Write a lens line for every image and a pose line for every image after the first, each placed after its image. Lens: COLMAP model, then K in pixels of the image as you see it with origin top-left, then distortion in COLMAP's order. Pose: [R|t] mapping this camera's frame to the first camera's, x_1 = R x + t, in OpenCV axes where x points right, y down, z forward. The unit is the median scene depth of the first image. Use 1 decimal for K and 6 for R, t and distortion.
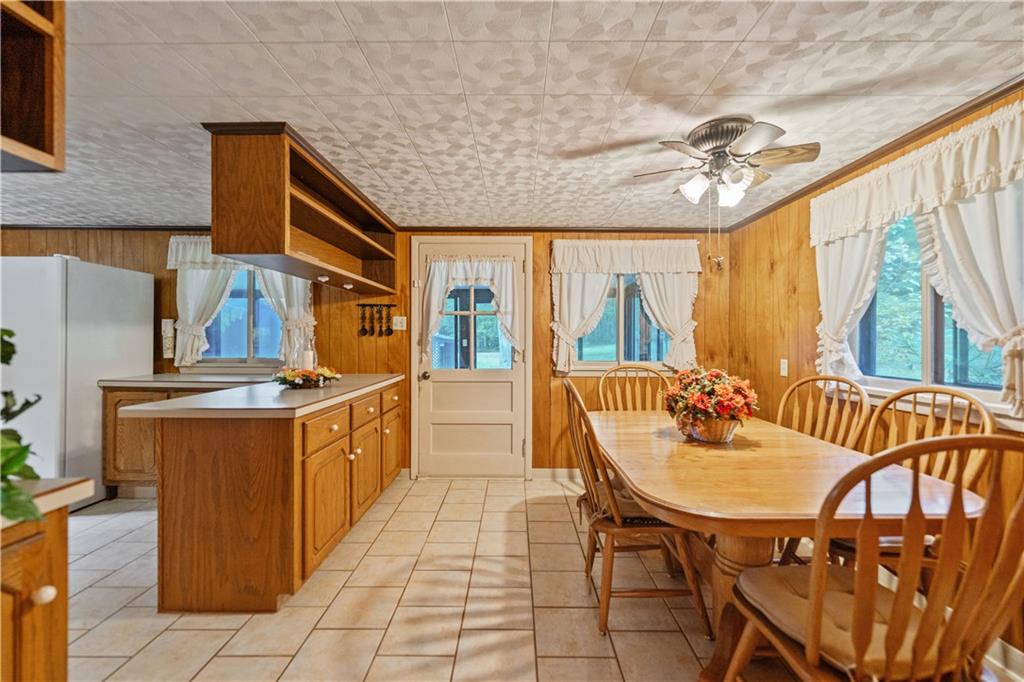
lens RADIAL K [[438.5, 0, 515.3], [0, 438.5, 339.2], [0, 0, 1]] dist [0.002995, -0.000869]
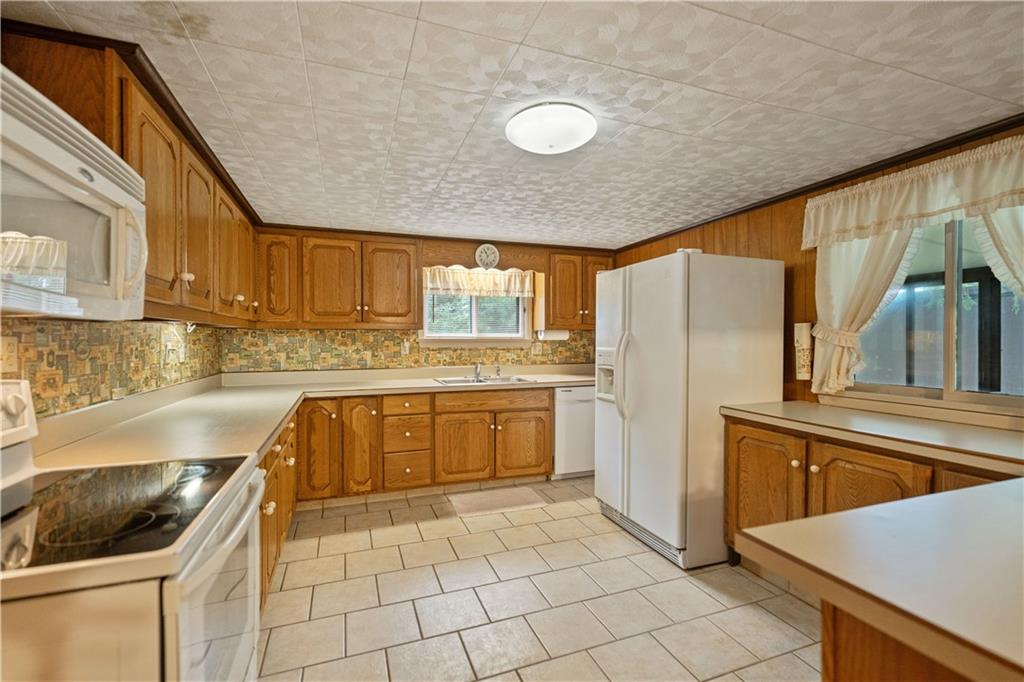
lens RADIAL K [[449.7, 0, 508.8], [0, 449.7, 345.9], [0, 0, 1]] dist [-0.002743, 0.001300]
pose [[0.339727, 0.006841, -0.940499, -0.356397], [0.000687, 0.999971, 0.007521, -0.019443], [0.940524, -0.003201, 0.339713, 0.409454]]
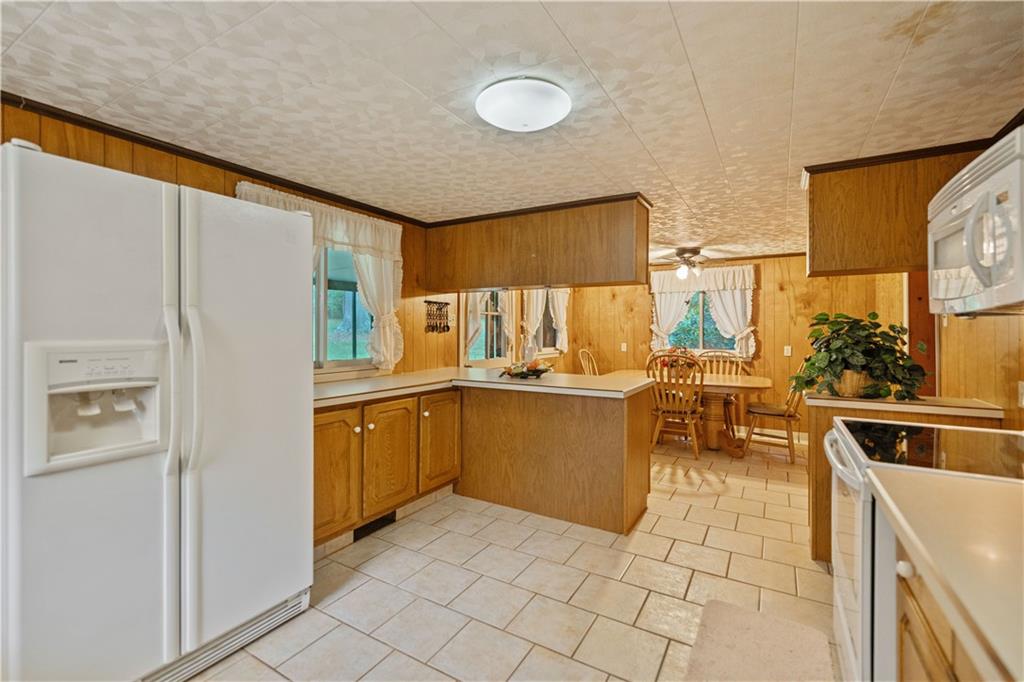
lens RADIAL K [[449.7, 0, 515.0], [0, 449.7, 331.2], [0, 0, 1]] dist [-0.002743, 0.001300]
pose [[0.503122, -0.003692, 0.864207, -1.446889], [-0.001687, 0.999985, 0.005254, -0.019915], [-0.864214, -0.004102, 0.503108, 0.387902]]
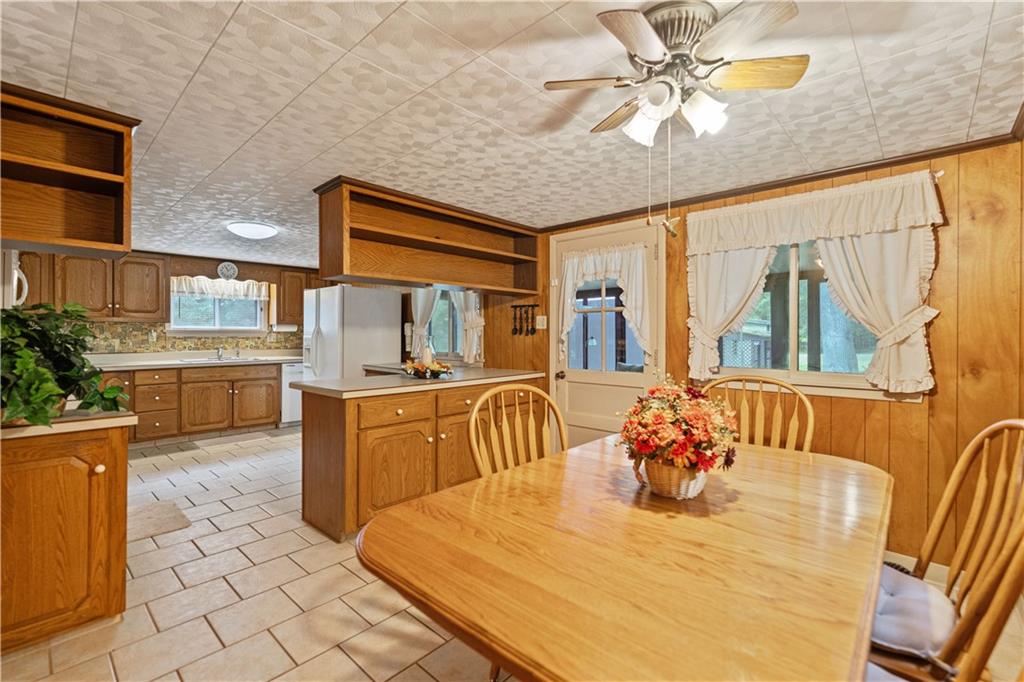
lens RADIAL K [[449.7, 0, 516.5], [0, 449.7, 335.8], [0, 0, 1]] dist [-0.002743, 0.001300]
pose [[0.740388, -0.000349, -0.672180, 0.506981], [-0.000346, 1.000000, -0.000900, -0.005230], [0.672180, 0.000899, 0.740387, 0.229426]]
